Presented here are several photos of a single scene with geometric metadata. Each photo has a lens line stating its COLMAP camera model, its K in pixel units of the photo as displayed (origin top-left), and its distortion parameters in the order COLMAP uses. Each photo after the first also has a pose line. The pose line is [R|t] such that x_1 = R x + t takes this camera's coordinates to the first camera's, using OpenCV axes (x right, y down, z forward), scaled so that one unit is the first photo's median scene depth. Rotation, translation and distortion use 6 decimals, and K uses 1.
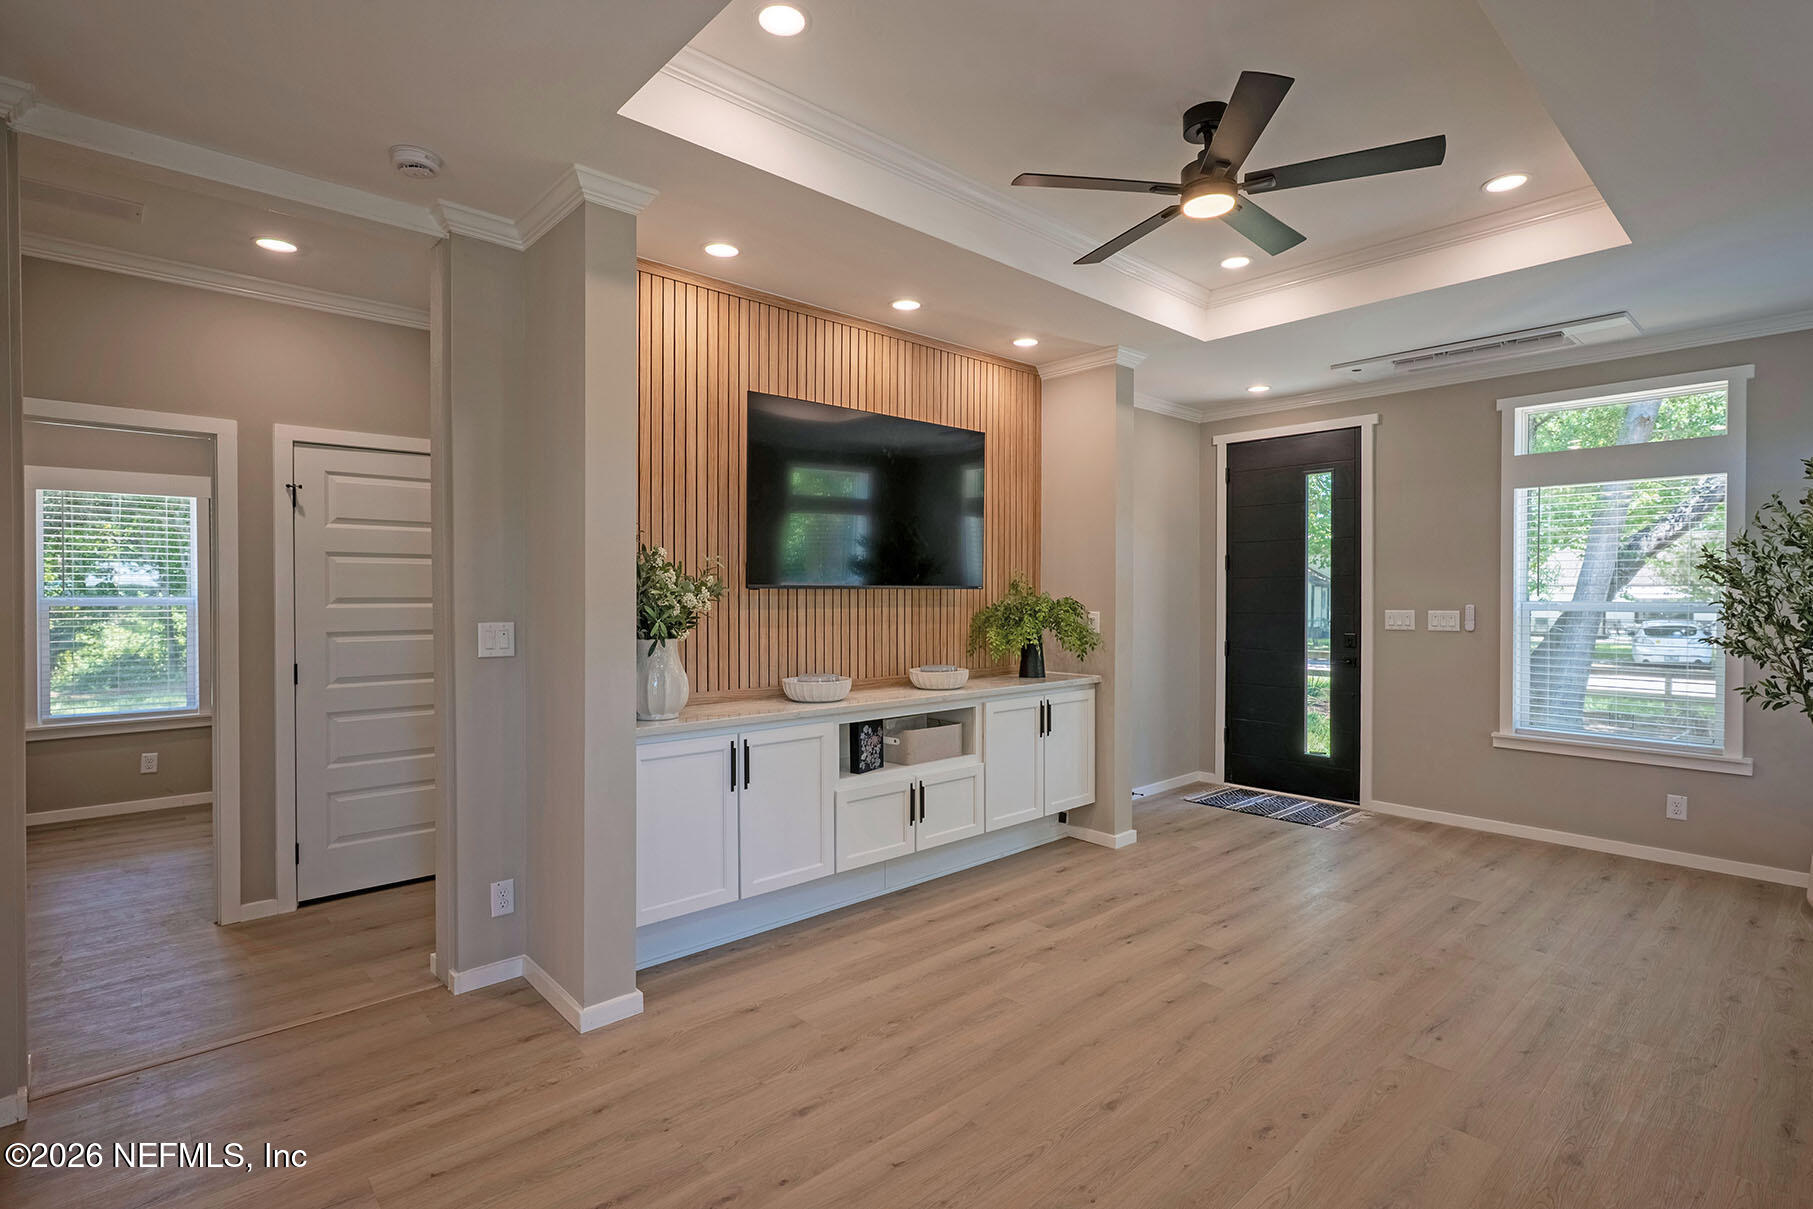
lens RADIAL K [[871.6, 0, 904.4], [0, 871.6, 614.2], [0, 0, 1]] dist [-0.001652, -0.000126]
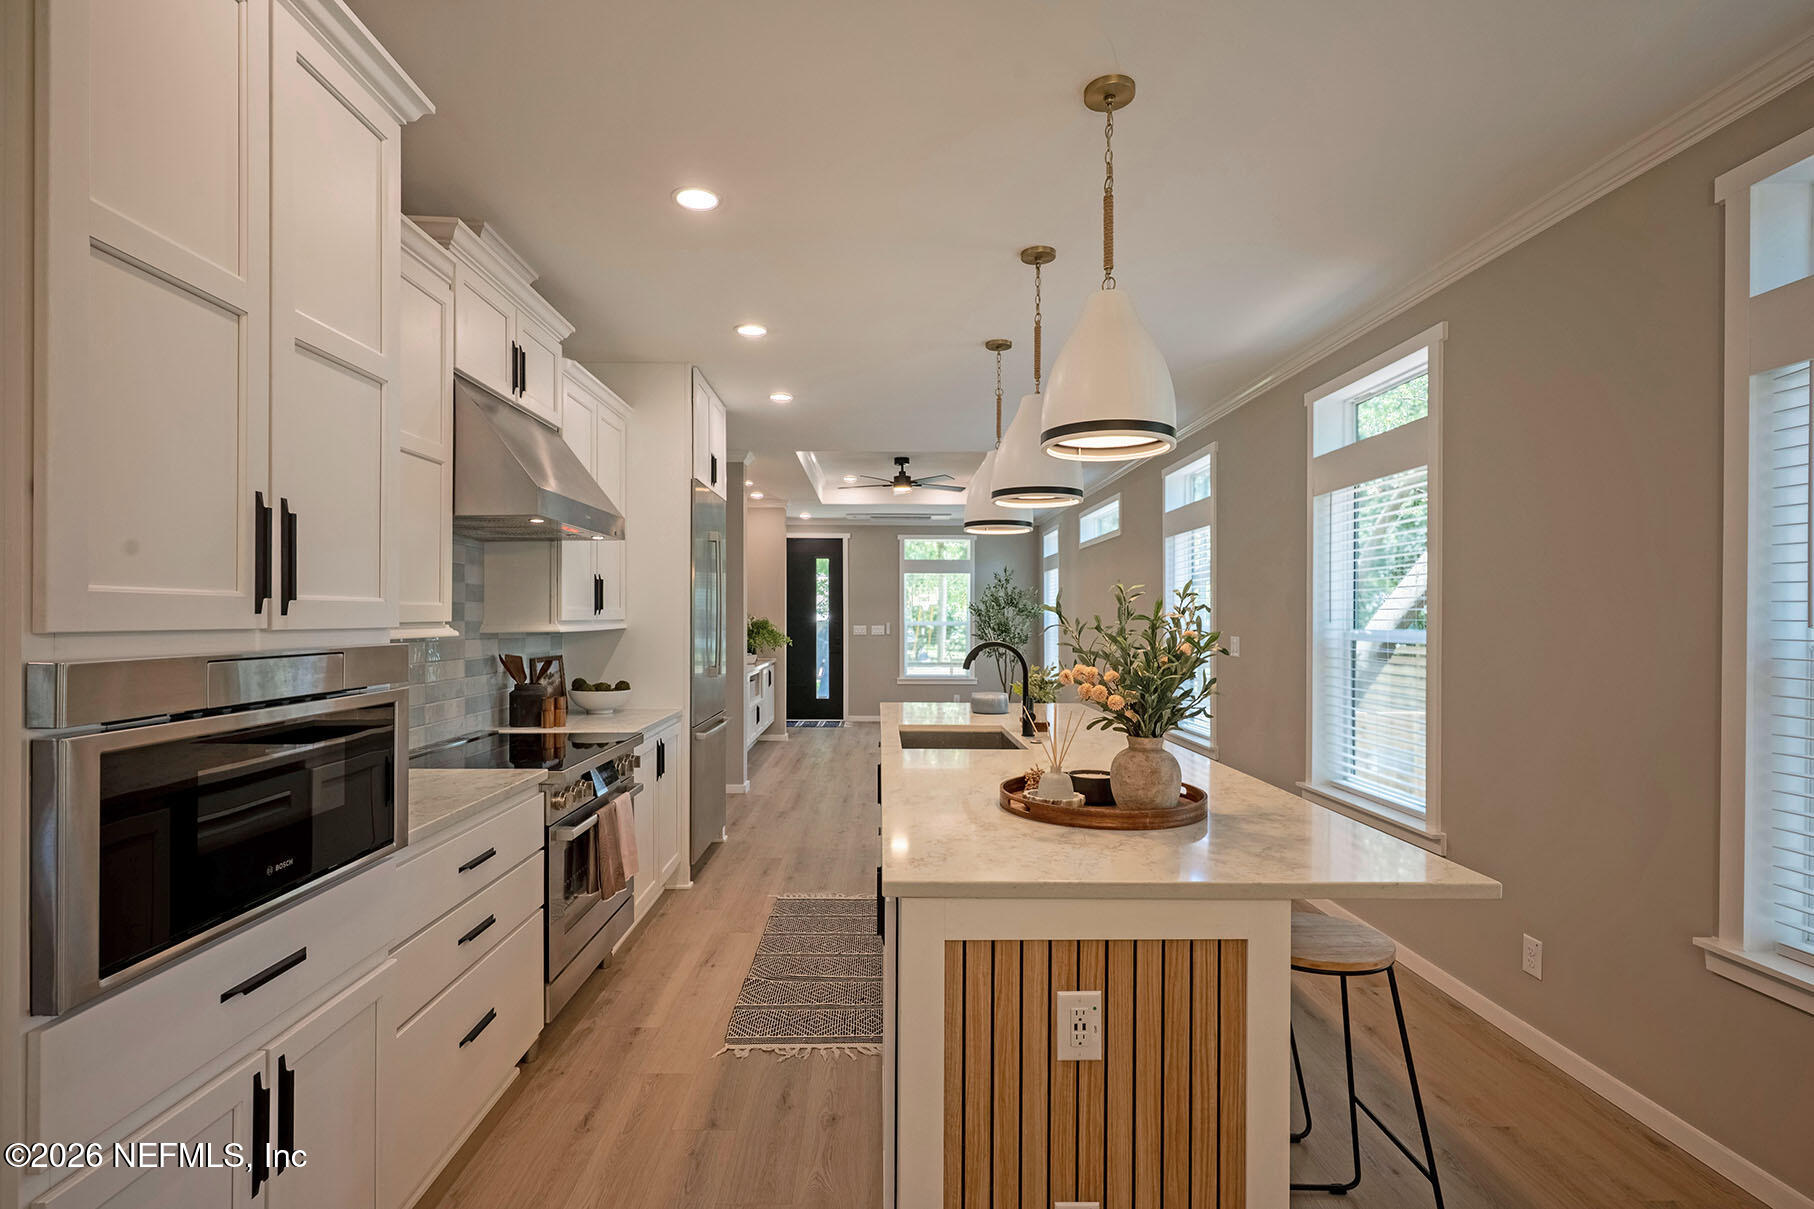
lens RADIAL K [[872.0, 0, 904.9], [0, 872.0, 614.2], [0, 0, 1]] dist [-0.001652, -0.000126]
pose [[0.656299, 0.004292, 0.754489, -1.001196], [0.014672, 0.999722, -0.018450, 0.008664], [-0.754359, 0.023179, 0.656053, -0.507928]]
